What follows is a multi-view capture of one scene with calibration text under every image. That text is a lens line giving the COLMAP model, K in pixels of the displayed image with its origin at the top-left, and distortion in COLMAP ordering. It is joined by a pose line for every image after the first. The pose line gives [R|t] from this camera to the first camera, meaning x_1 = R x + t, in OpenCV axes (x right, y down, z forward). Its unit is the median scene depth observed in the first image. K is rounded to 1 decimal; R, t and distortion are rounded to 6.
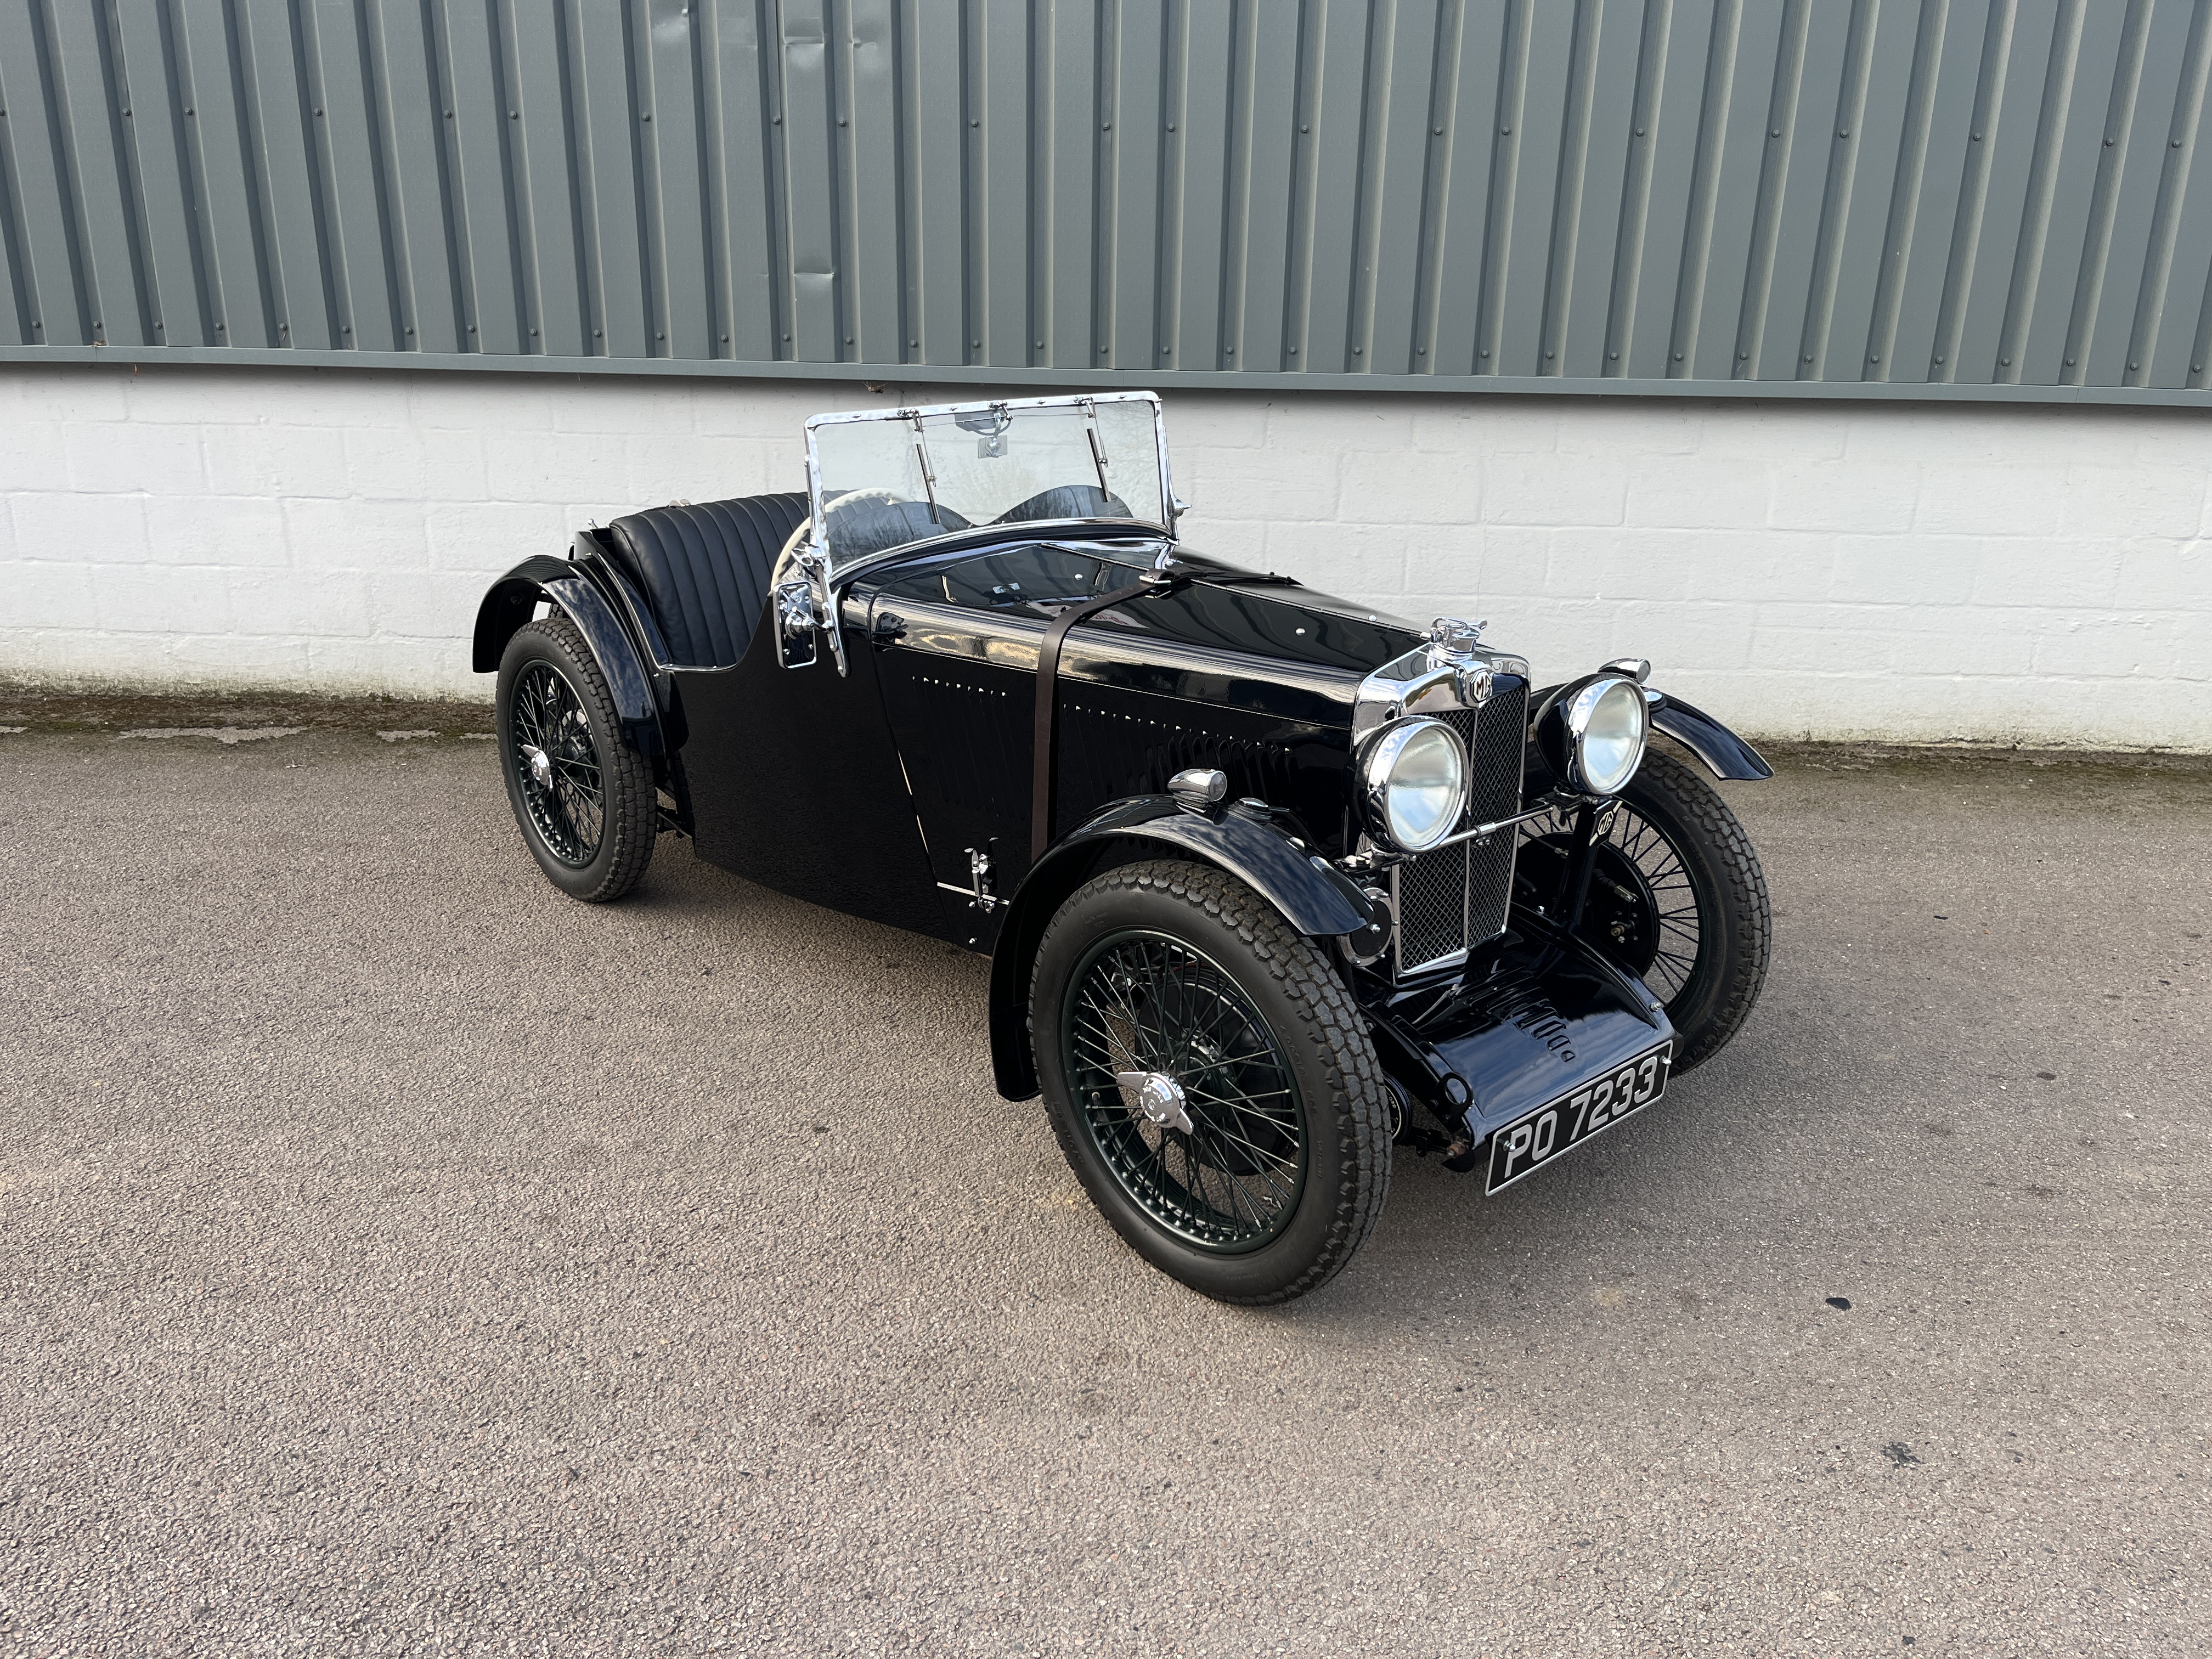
lens RADIAL K [[1671.9, 0, 1106.9], [0, 1671.9, 817.6], [0, 0, 1]] dist [0.066456, -0.097398]
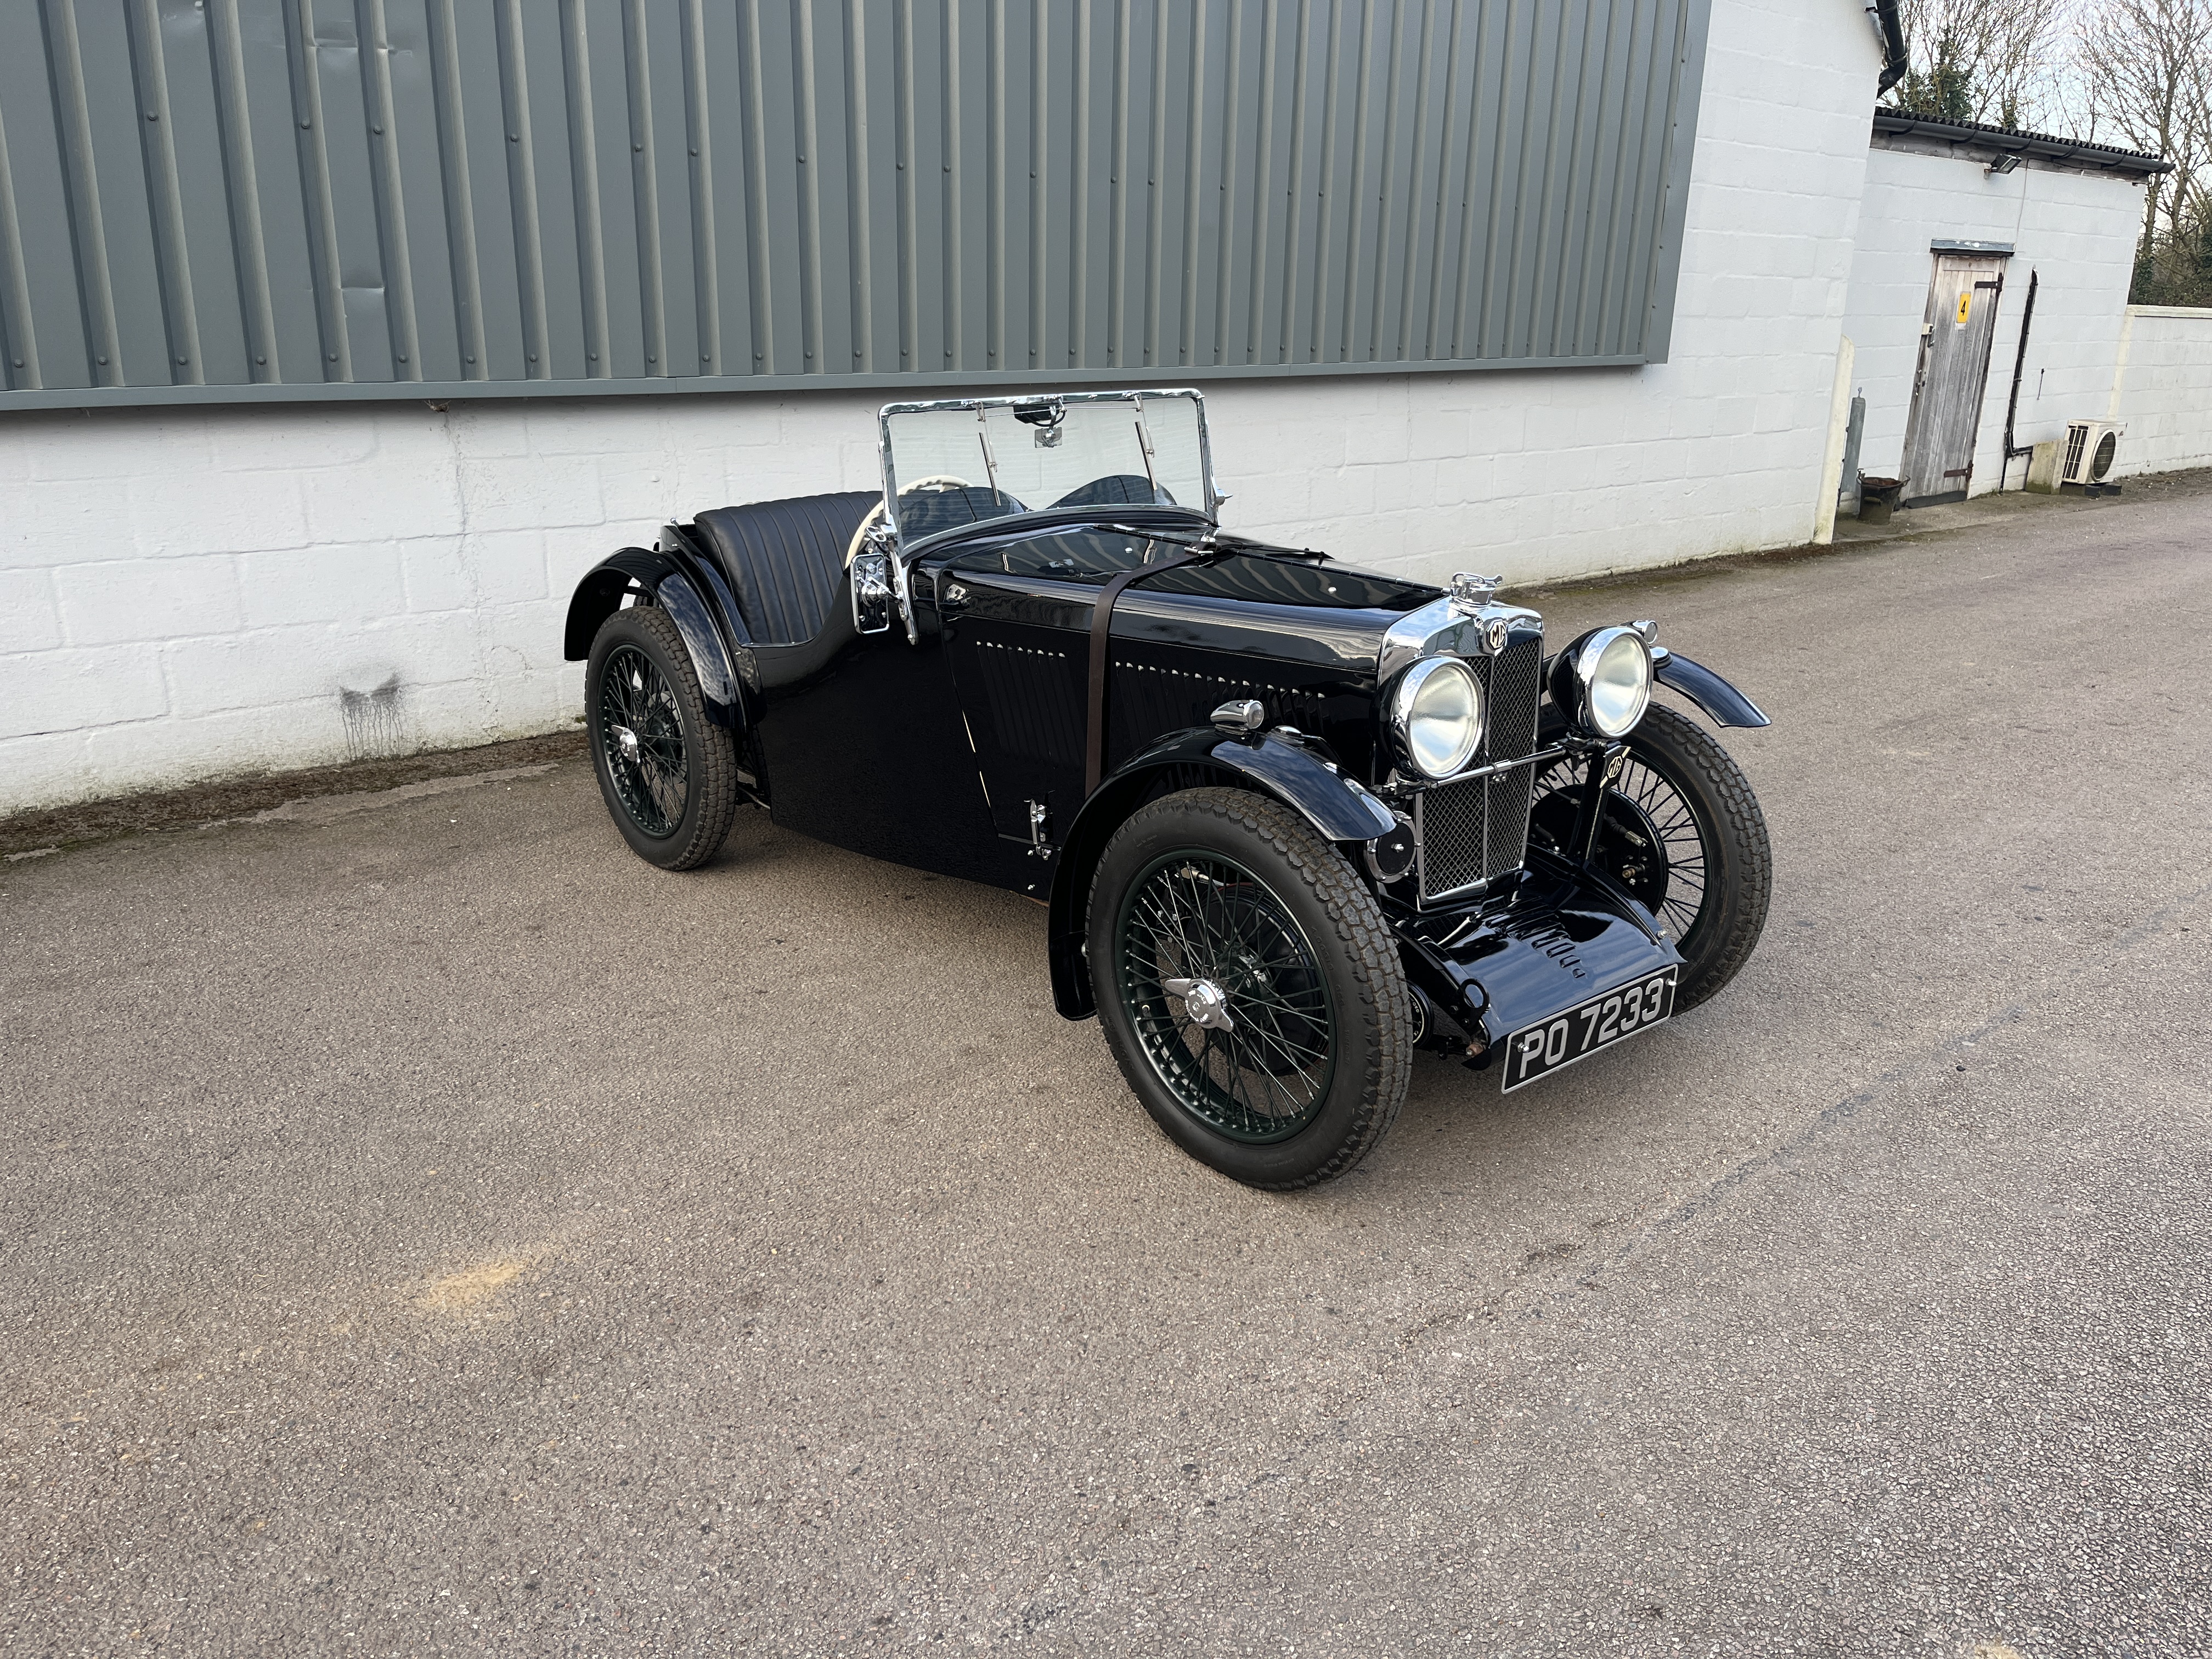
lens RADIAL K [[1671.9, 0, 1106.1], [0, 1671.9, 825.6], [0, 0, 1]] dist [0.066456, -0.097398]
pose [[0.743344, -0.209530, 0.635246, -0.549079], [0.217987, 0.973711, 0.066088, -0.002570], [-0.632394, 0.089349, 0.769477, 0.039018]]
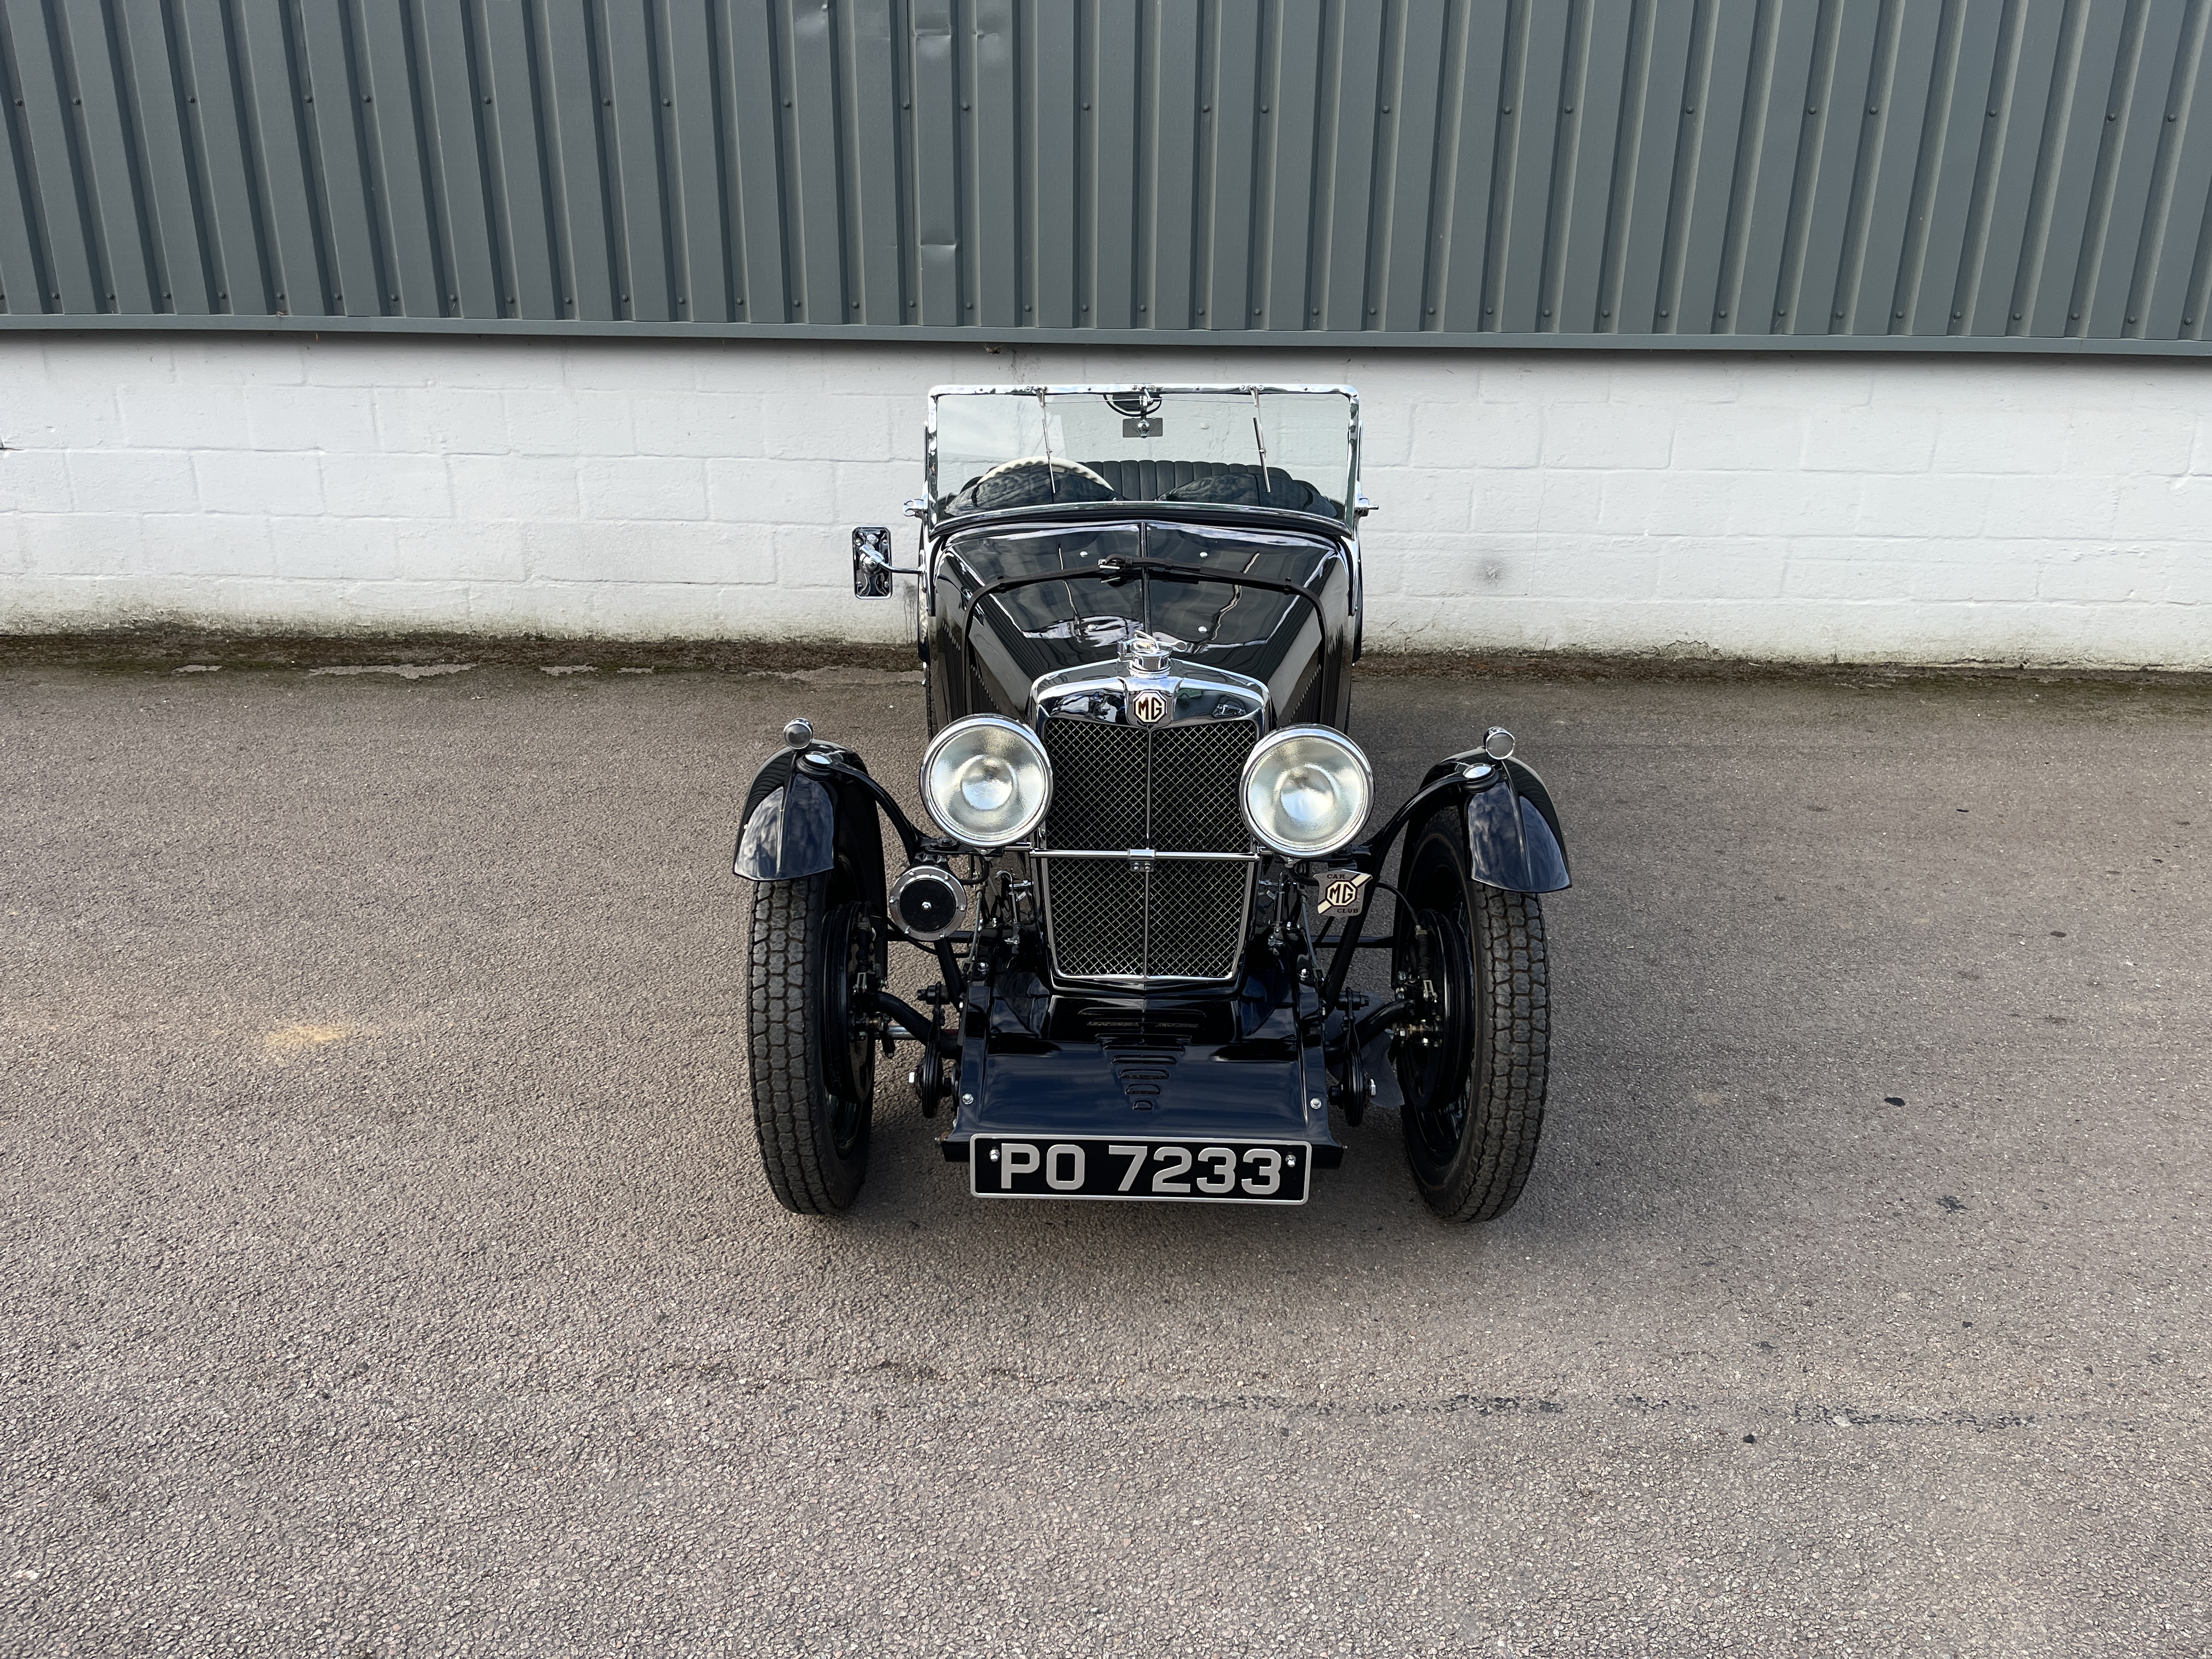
lens RADIAL K [[1671.9, 0, 1110.0], [0, 1671.9, 815.7], [0, 0, 1]] dist [0.066456, -0.097398]
pose [[0.999913, -0.010715, 0.007660, -0.077106], [0.010484, 0.999507, 0.029580, 0.018984], [-0.007973, -0.029497, 0.999533, -0.115807]]
